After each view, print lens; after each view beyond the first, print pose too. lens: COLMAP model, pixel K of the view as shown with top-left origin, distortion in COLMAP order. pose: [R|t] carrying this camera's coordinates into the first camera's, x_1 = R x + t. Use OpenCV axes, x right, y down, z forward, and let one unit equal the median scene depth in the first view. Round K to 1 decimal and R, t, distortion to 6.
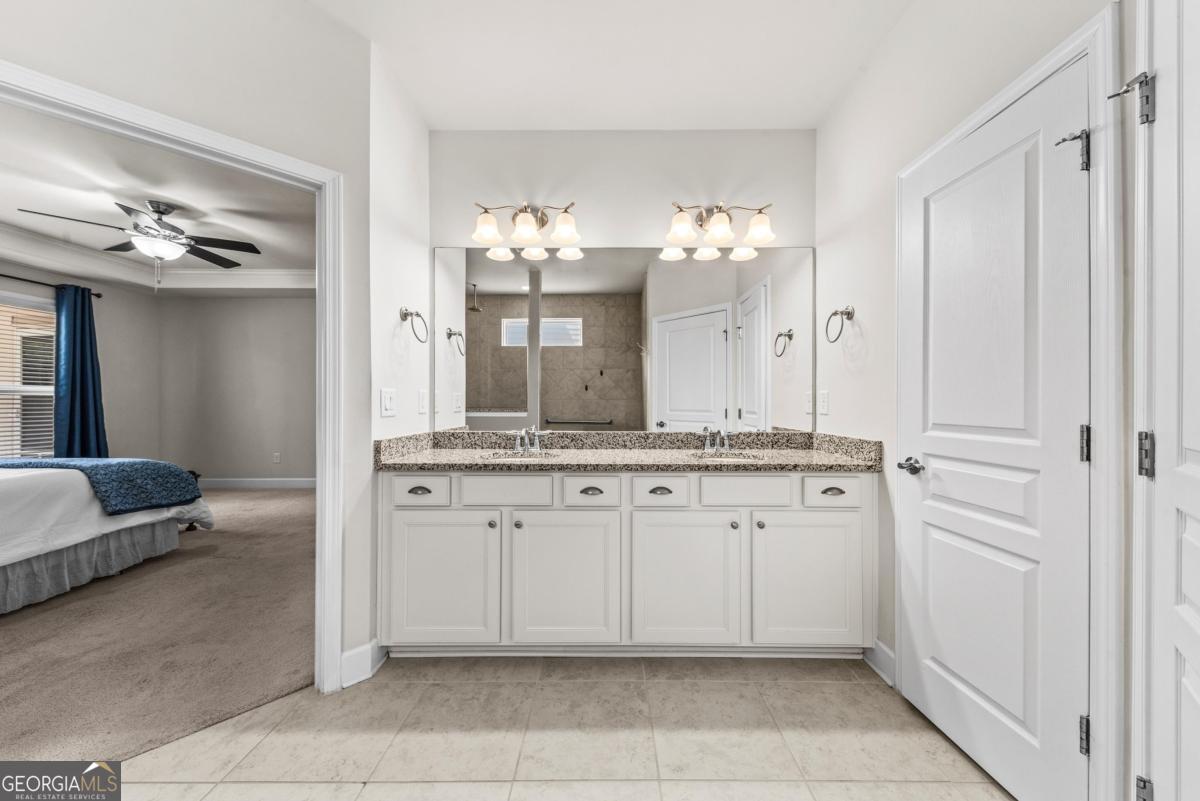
lens RADIAL K [[416.3, 0, 595.7], [0, 416.3, 403.9], [0, 0, 1]] dist [0.001556, -0.001363]
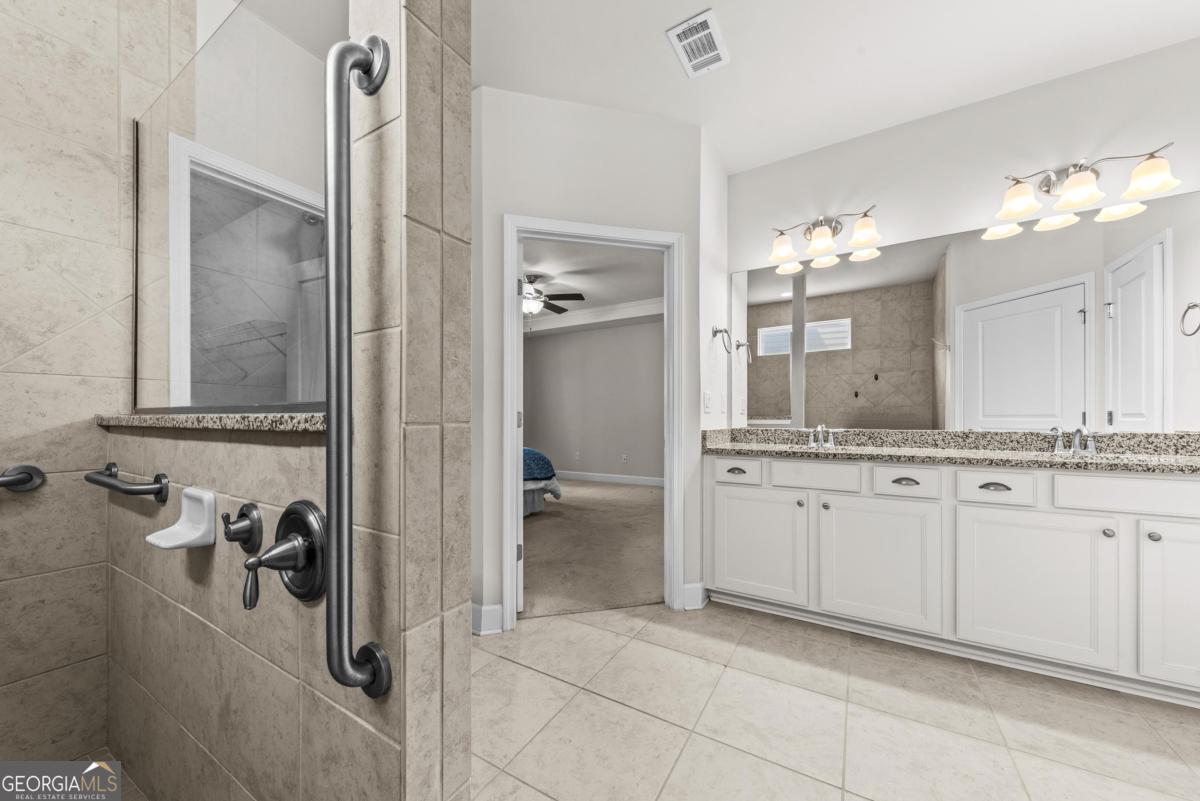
lens RADIAL K [[416.3, 0, 605.9], [0, 416.3, 417.6], [0, 0, 1]] dist [0.001556, -0.001363]
pose [[0.856665, -0.002814, -0.515866, -0.086561], [0.003725, 0.999993, 0.000730, 0.034918], [0.515860, -0.002547, 0.856669, -0.210327]]
